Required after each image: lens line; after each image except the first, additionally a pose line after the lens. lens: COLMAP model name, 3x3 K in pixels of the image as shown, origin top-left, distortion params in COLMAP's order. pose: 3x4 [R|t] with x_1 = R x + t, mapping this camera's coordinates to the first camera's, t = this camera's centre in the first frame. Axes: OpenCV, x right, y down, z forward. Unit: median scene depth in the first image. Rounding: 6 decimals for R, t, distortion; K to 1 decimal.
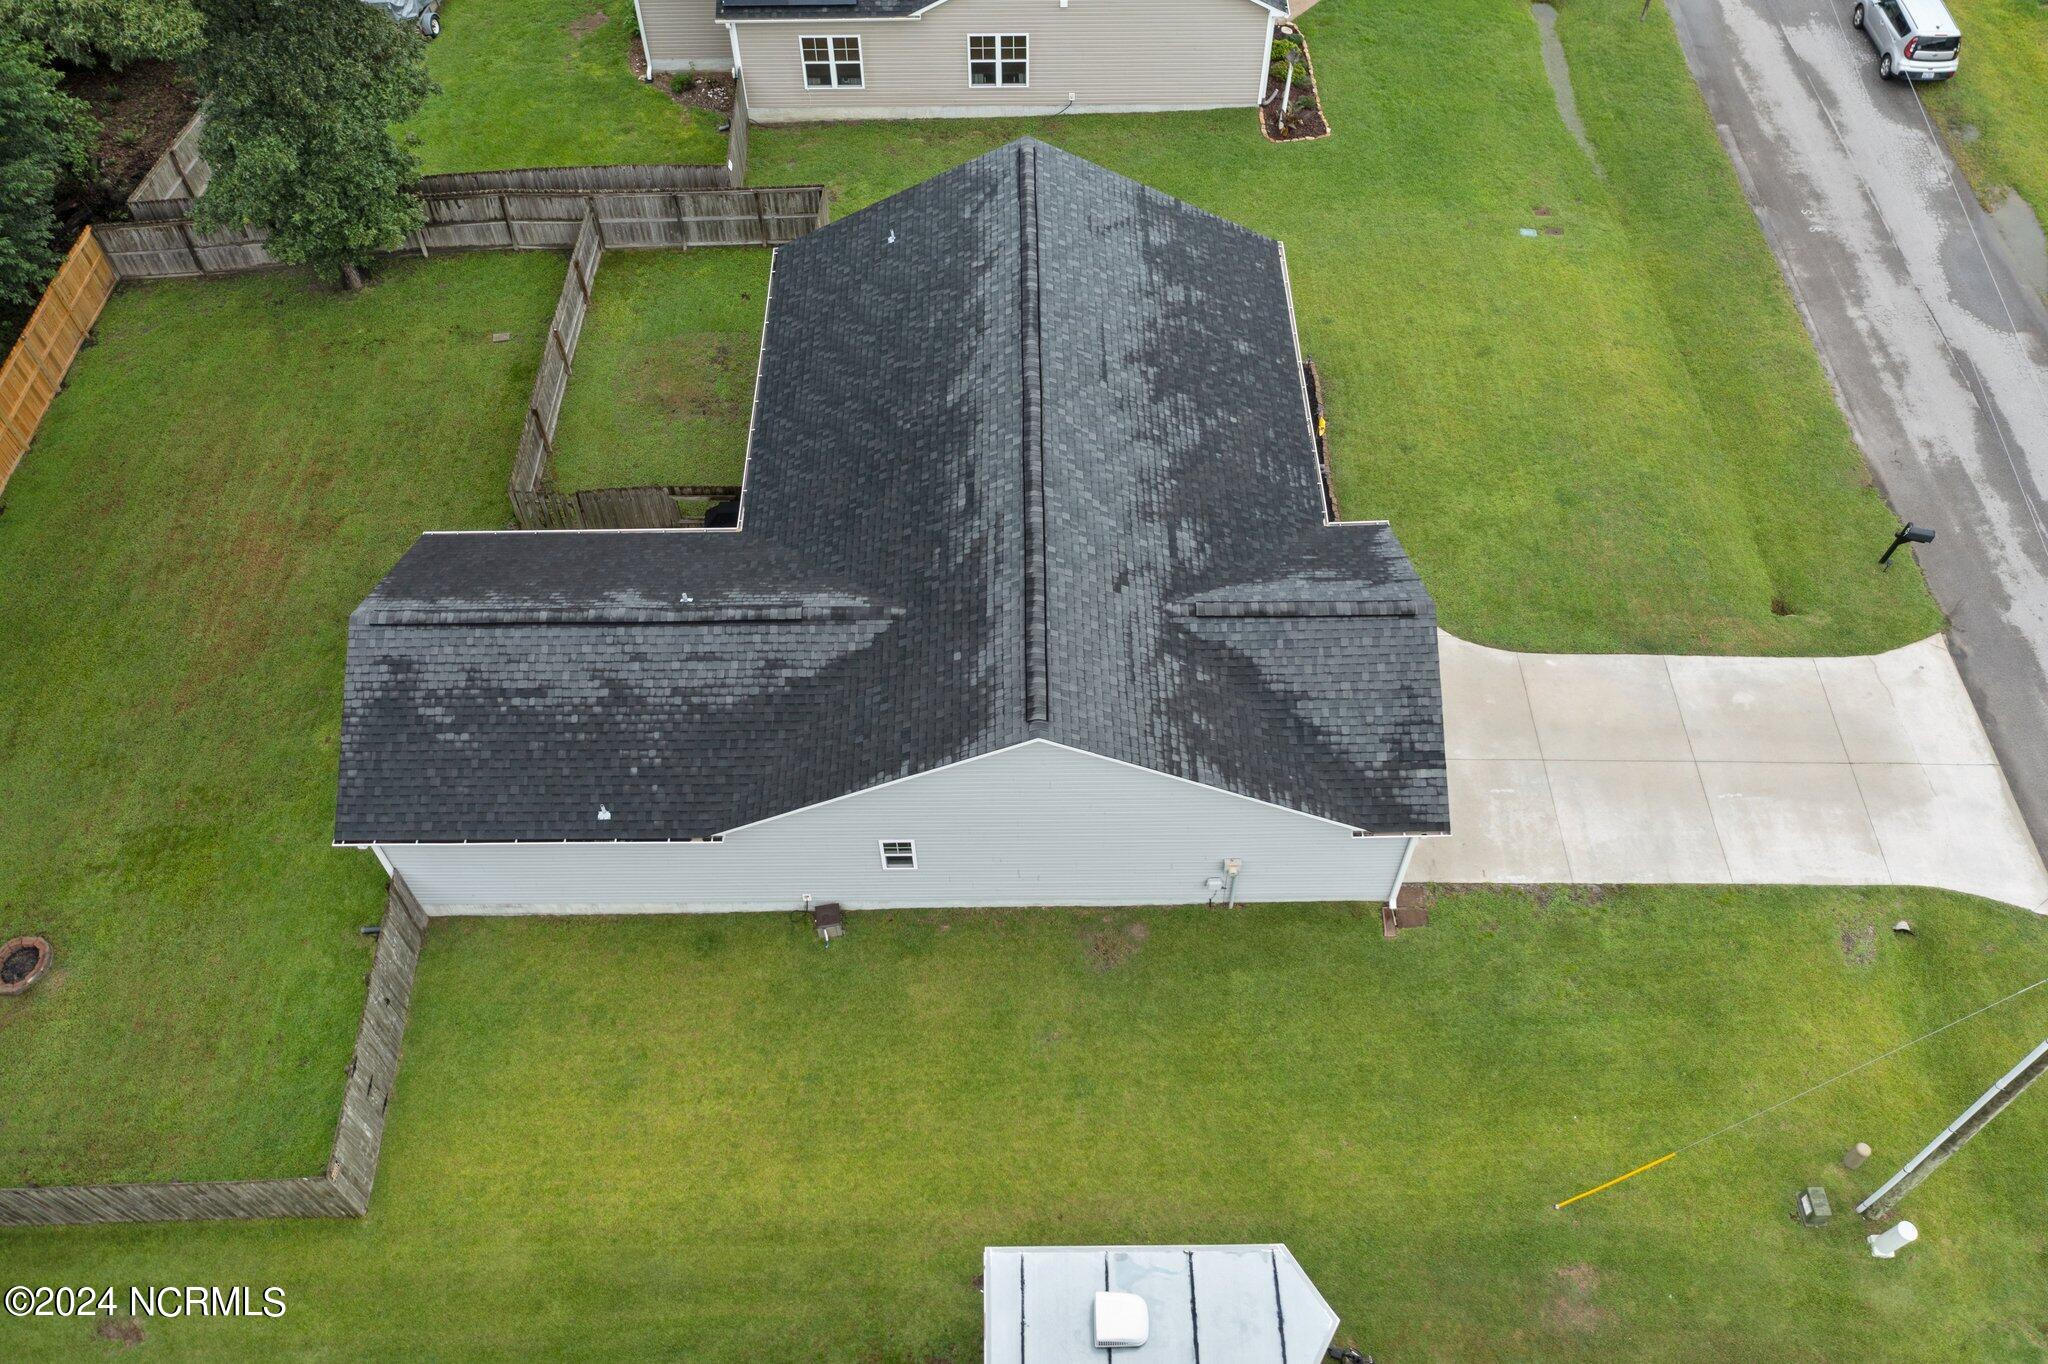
lens RADIAL K [[1633.3, 0, 1021.2], [0, 1633.3, 682.0], [0, 0, 1]] dist [-0.007169, -0.001536]
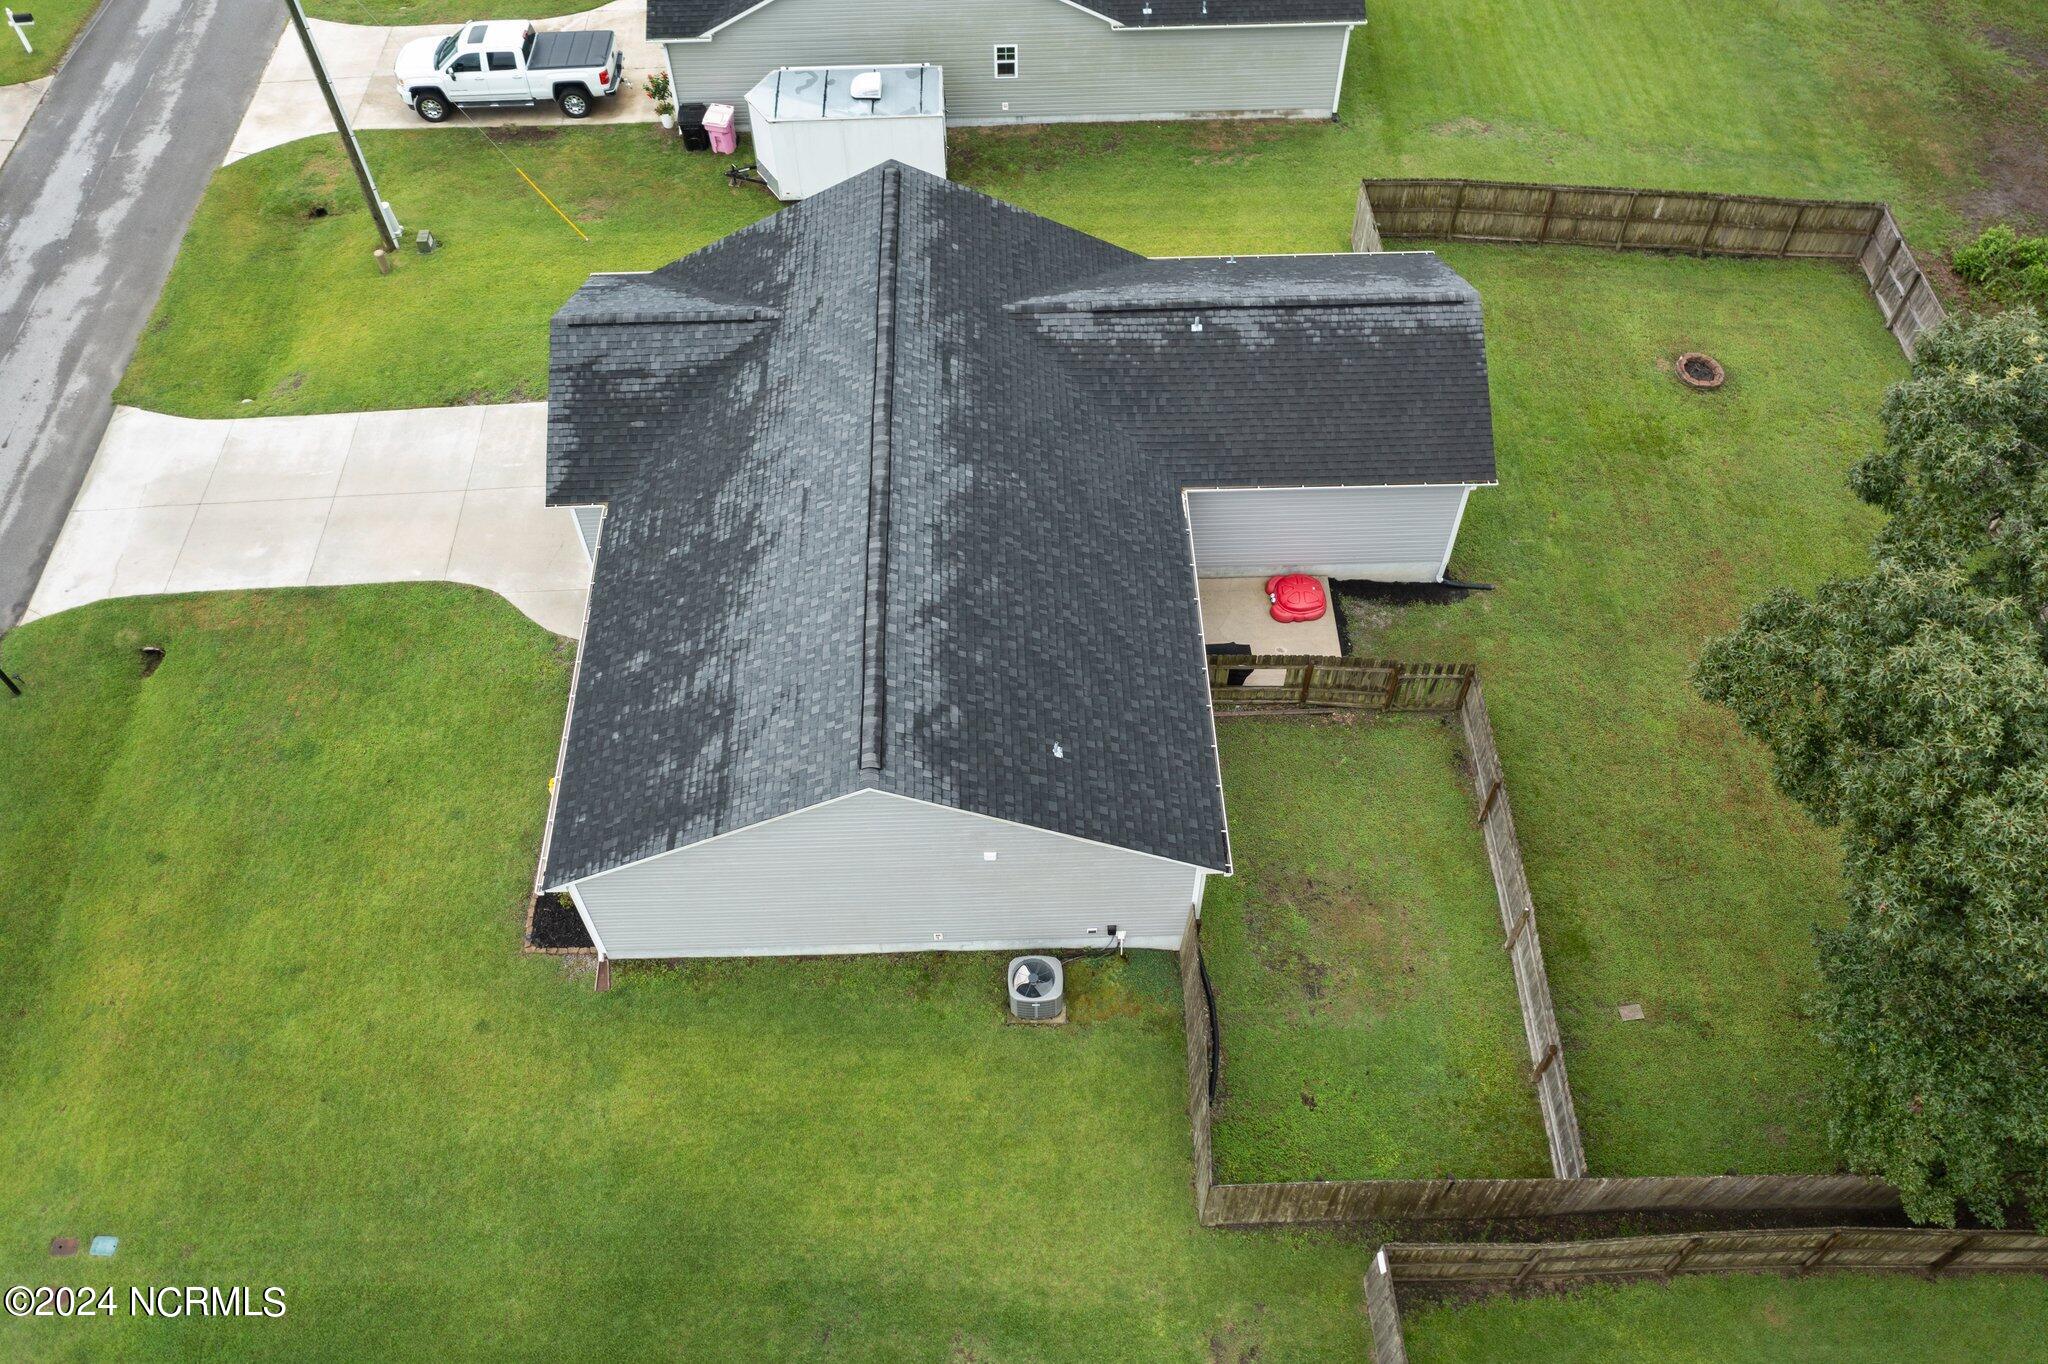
lens RADIAL K [[1633.3, 0, 1019.6], [0, 1633.3, 681.9], [0, 0, 1]] dist [-0.007169, -0.001536]
pose [[-0.999651, 0.025384, 0.007364, -0.078261], [0.000017, -0.278003, 0.960580, -1.147158], [0.026430, 0.960245, 0.277906, 0.860222]]
